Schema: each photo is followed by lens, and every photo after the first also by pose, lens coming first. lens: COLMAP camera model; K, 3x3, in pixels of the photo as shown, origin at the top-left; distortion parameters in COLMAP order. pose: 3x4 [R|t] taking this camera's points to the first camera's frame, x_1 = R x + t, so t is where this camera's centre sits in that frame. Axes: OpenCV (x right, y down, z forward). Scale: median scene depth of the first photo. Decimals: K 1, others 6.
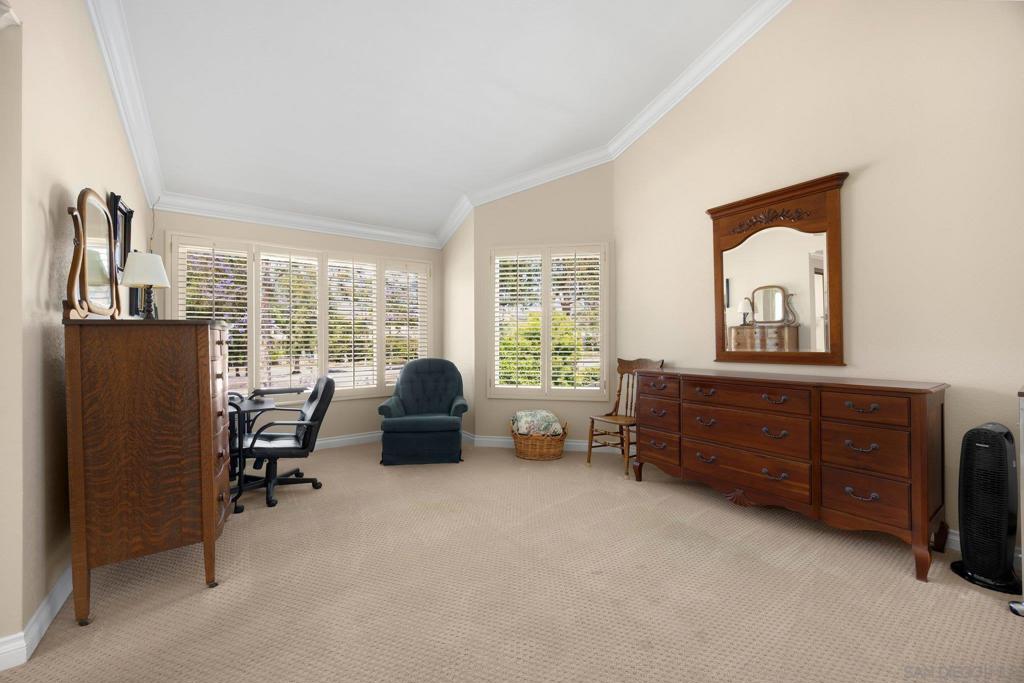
lens RADIAL K [[389.8, 0, 511.7], [0, 389.8, 346.0], [0, 0, 1]] dist [0.007202, 0.000155]
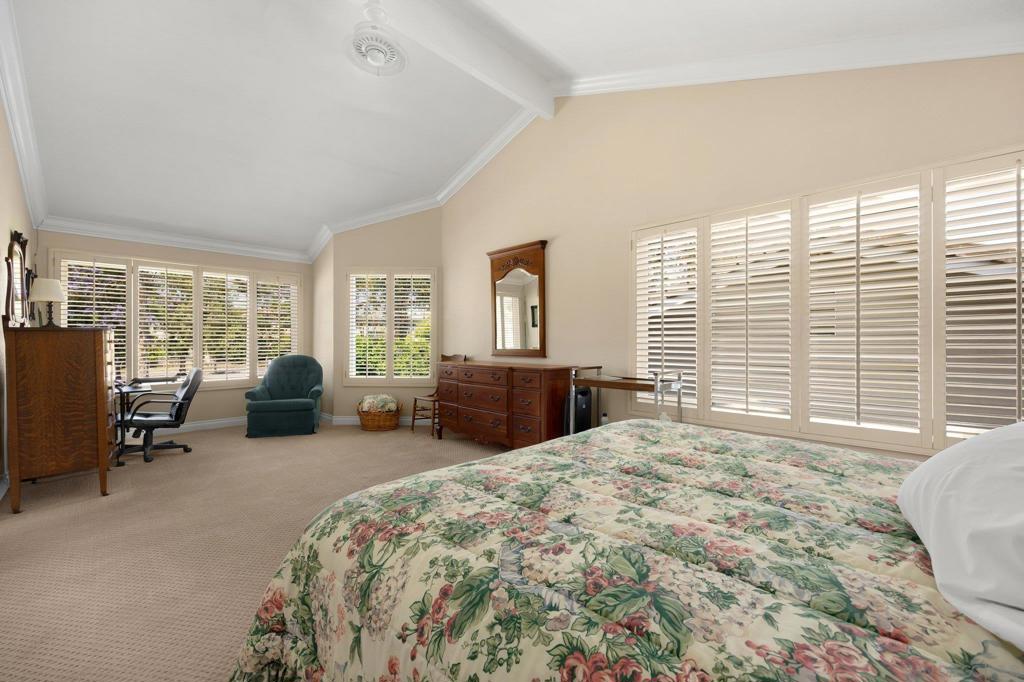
lens RADIAL K [[414.5, 0, 512.5], [0, 414.5, 345.2], [0, 0, 1]] dist [0.012627, -0.000220]
pose [[0.986885, 0.003614, 0.161384, 0.350277], [-0.003274, 0.999992, -0.002369, 0.002575], [-0.161391, 0.001810, 0.986889, -0.561828]]
